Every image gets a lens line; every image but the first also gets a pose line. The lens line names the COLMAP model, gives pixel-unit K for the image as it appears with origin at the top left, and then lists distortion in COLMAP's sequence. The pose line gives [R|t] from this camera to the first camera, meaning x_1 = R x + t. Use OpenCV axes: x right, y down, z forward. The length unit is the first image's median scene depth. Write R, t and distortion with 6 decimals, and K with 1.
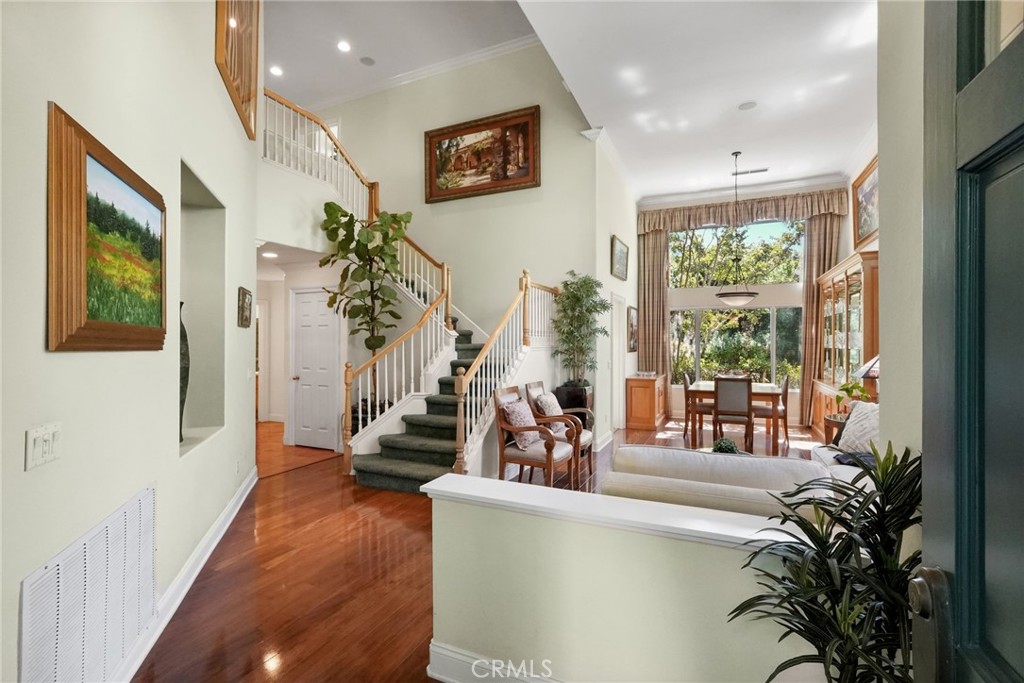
lens RADIAL K [[454.5, 0, 512.8], [0, 454.5, 339.6], [0, 0, 1]] dist [-0.014726, 0.001174]
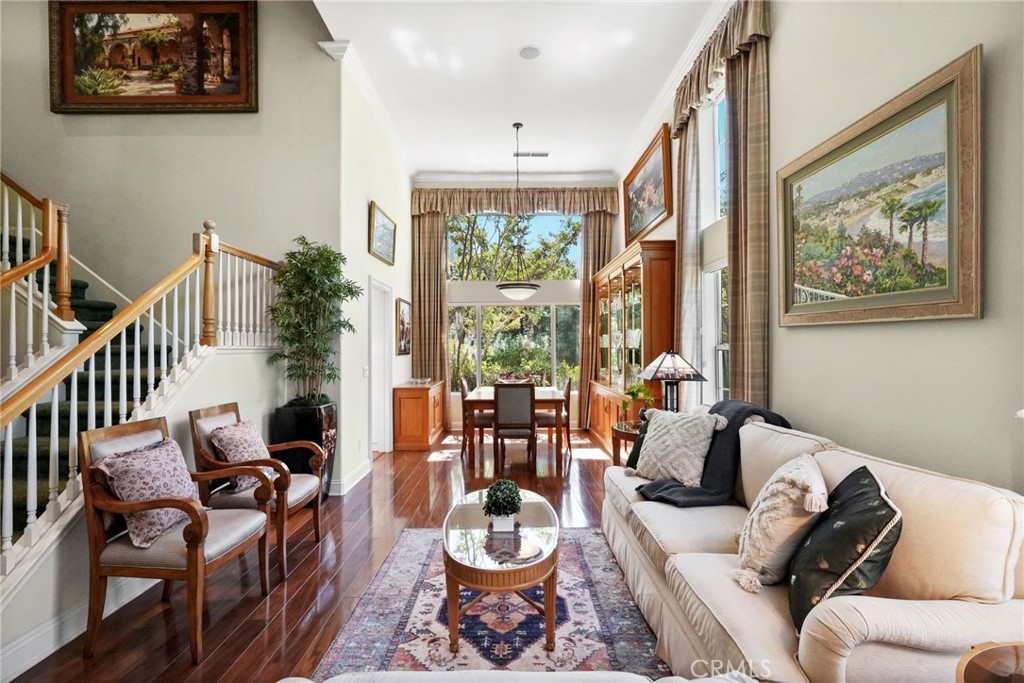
lens RADIAL K [[454.5, 0, 512.7], [0, 454.5, 343.0], [0, 0, 1]] dist [-0.014726, 0.001174]
pose [[0.902160, -0.003208, 0.431389, 0.103822], [0.004475, 0.999988, -0.001923, 0.009716], [-0.431378, 0.003665, 0.902164, 0.208602]]
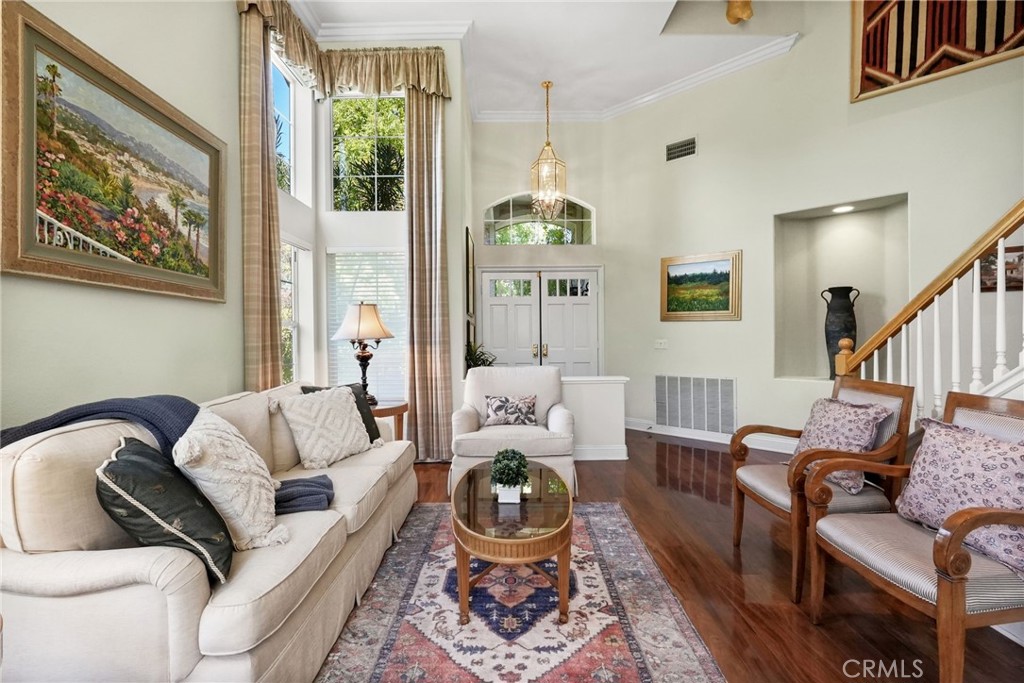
lens RADIAL K [[454.5, 0, 506.1], [0, 454.5, 338.8], [0, 0, 1]] dist [-0.014726, 0.001174]
pose [[-0.906674, 0.010684, -0.421697, 0.600476], [0.009049, 0.999942, 0.005877, 0.045861], [0.421735, 0.001513, -0.906718, 1.286649]]
